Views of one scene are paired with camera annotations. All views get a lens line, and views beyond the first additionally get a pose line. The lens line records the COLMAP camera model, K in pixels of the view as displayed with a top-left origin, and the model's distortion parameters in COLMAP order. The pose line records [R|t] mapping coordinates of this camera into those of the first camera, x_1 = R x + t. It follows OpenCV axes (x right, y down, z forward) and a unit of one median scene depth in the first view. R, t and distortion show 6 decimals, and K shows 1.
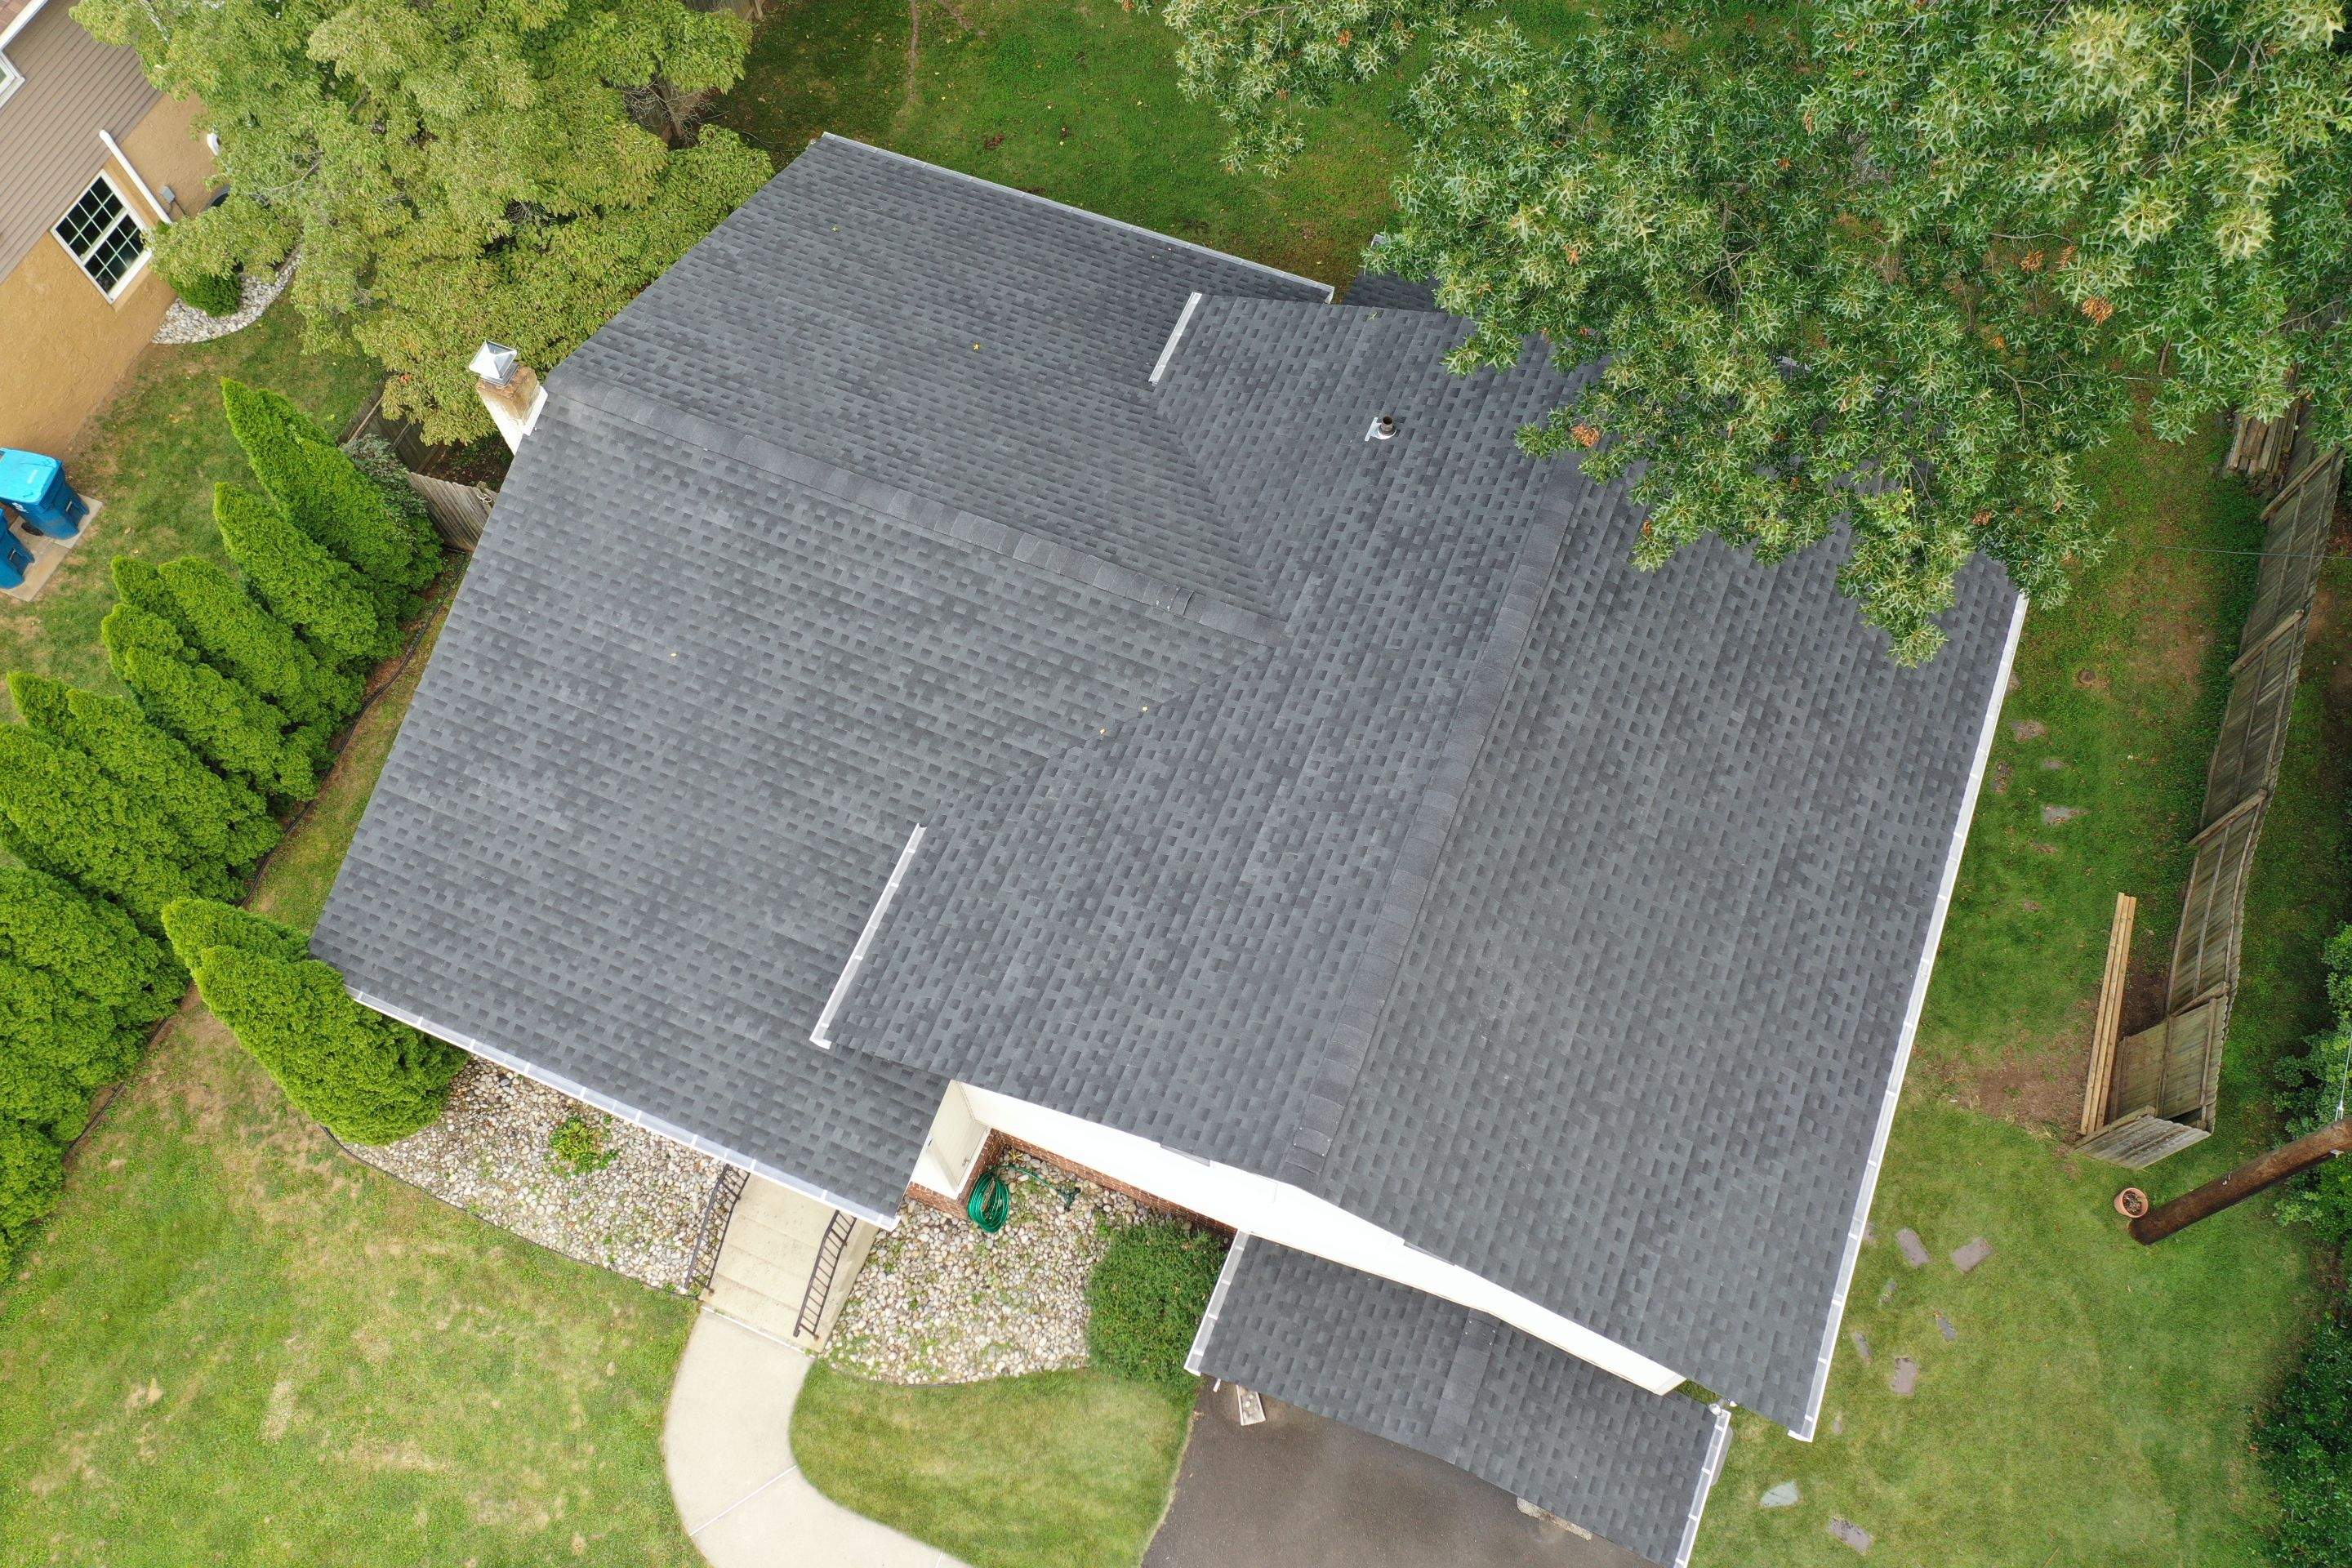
lens RADIAL K [[1873.3, 0, 1168.3], [0, 1873.3, 778.9], [0, 0, 1]] dist [0.012561, 0.003182]
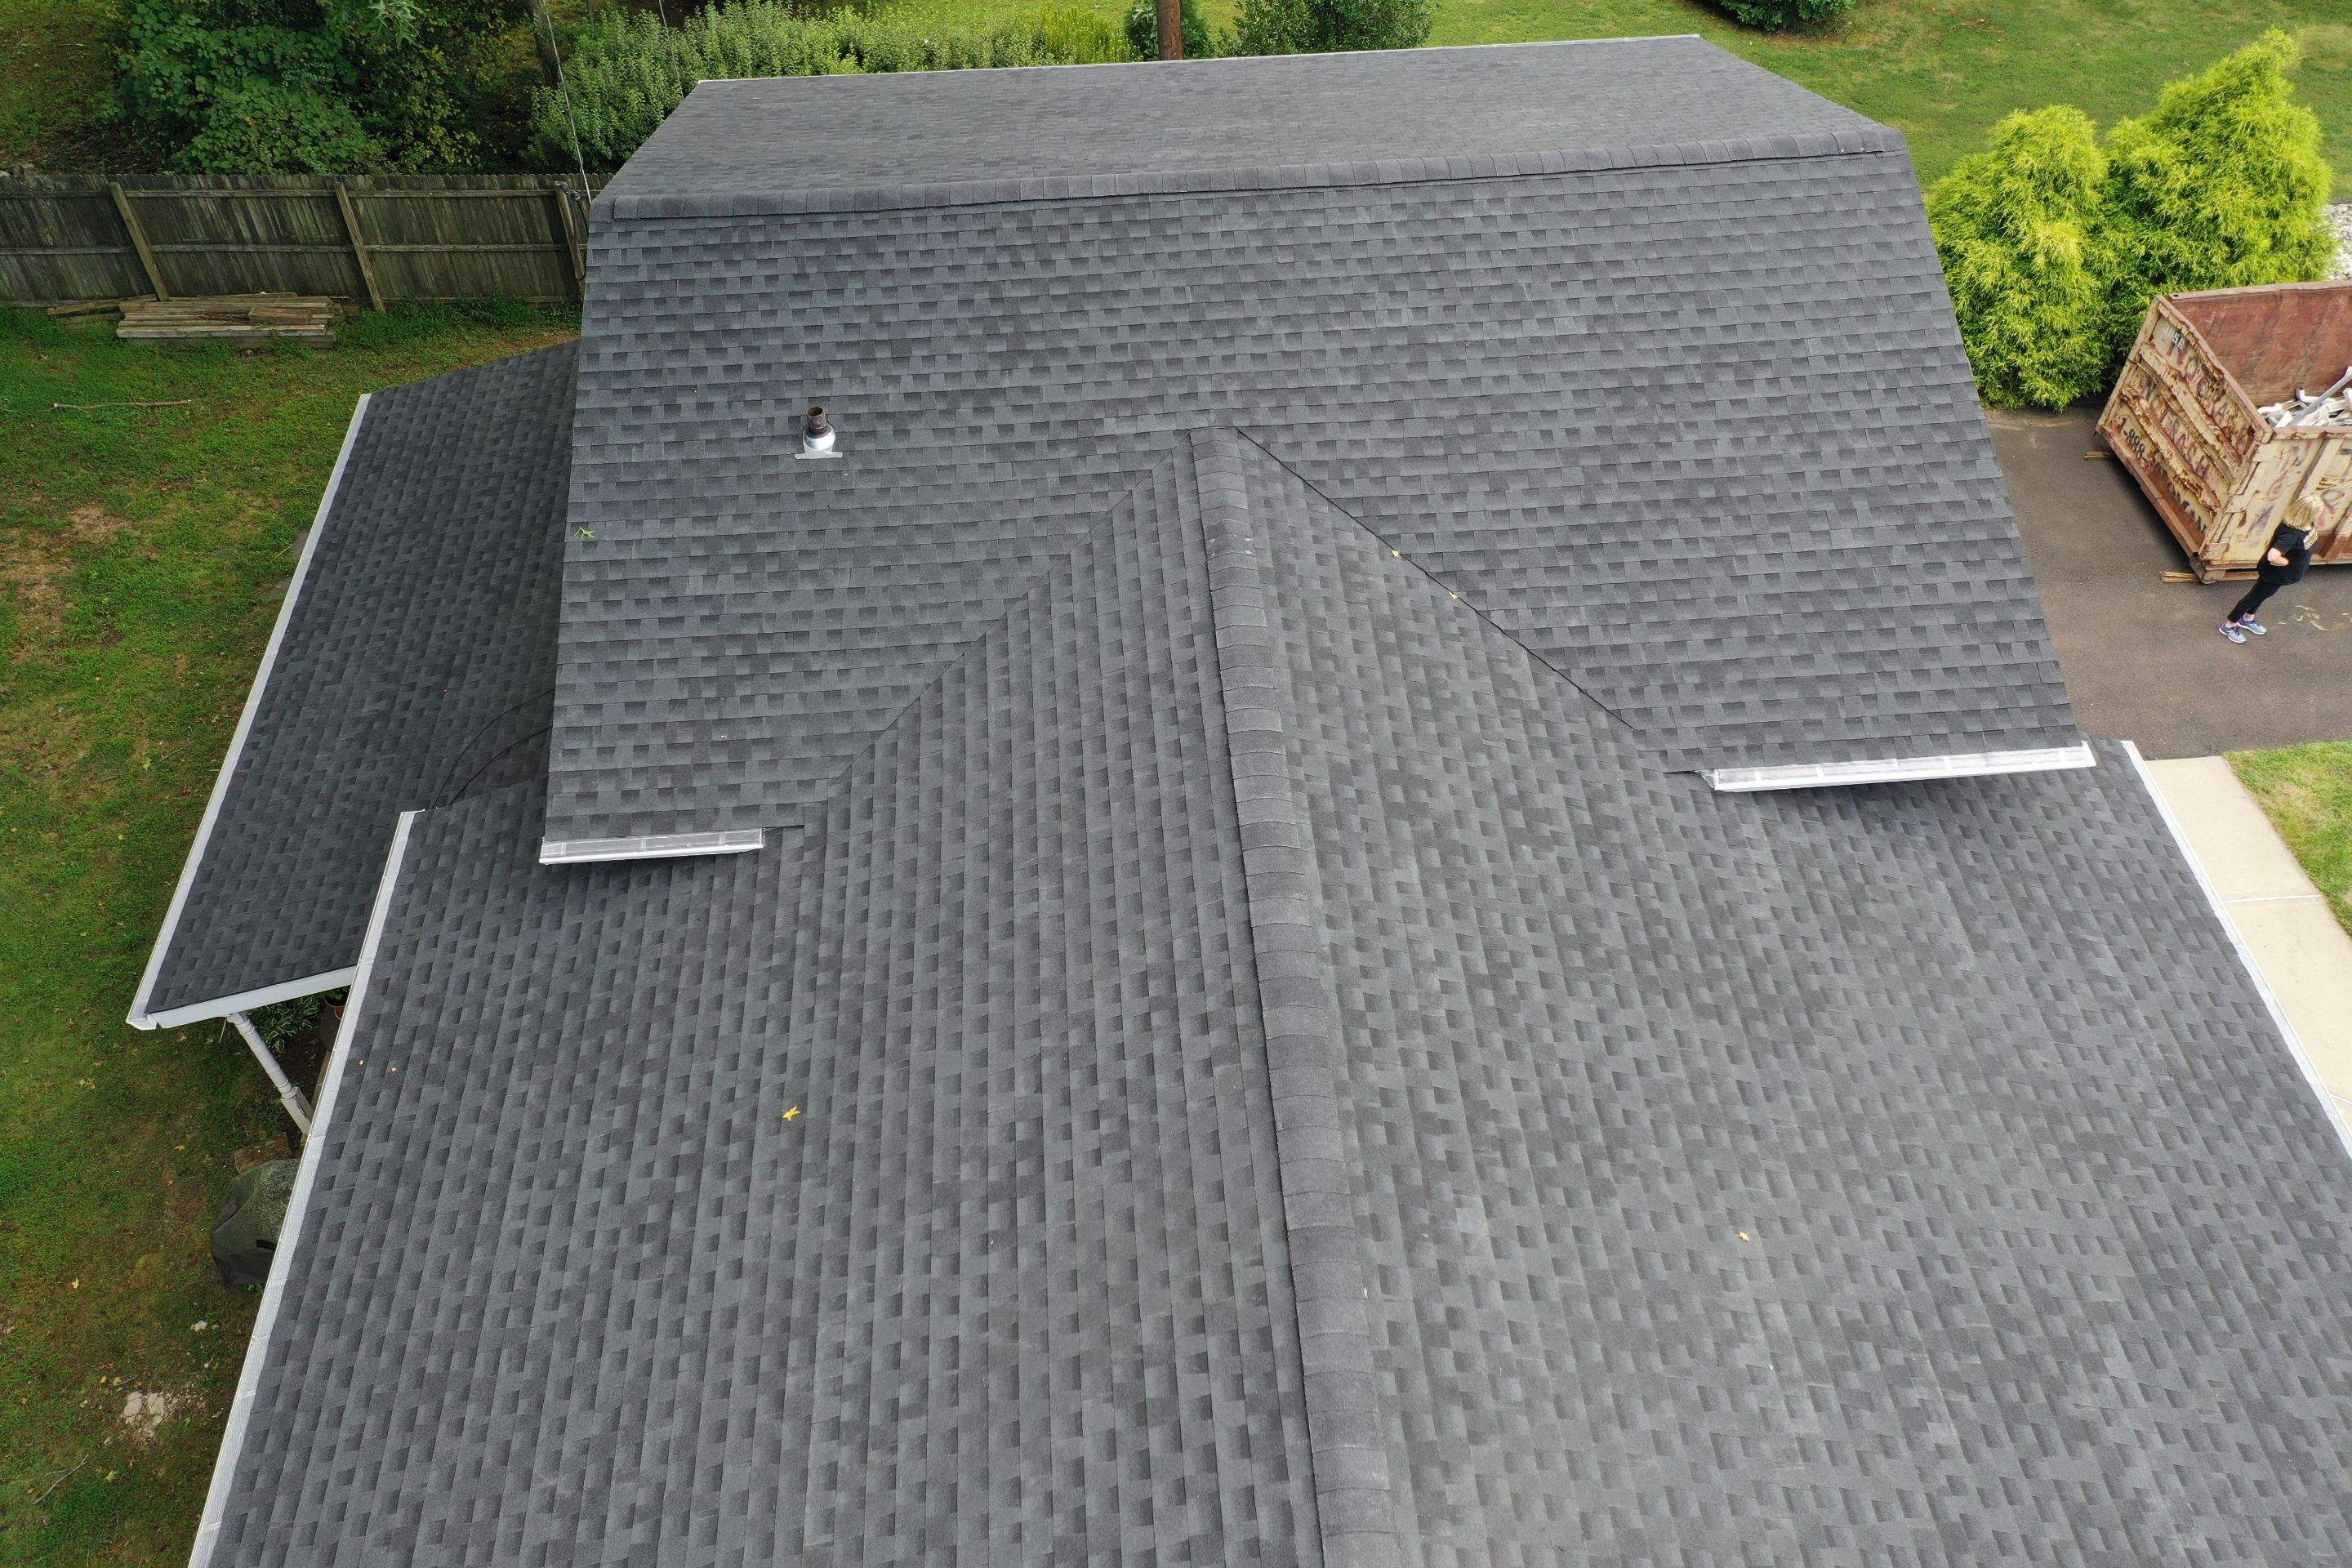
lens RADIAL K [[1873.3, 0, 1178.9], [0, 1873.3, 786.4], [0, 0, 1]] dist [0.012561, 0.003182]
pose [[-0.442769, -0.648664, 0.619024, -0.421896], [0.821132, -0.016050, 0.570512, -0.457714], [-0.360136, 0.760905, 0.539745, 0.700880]]
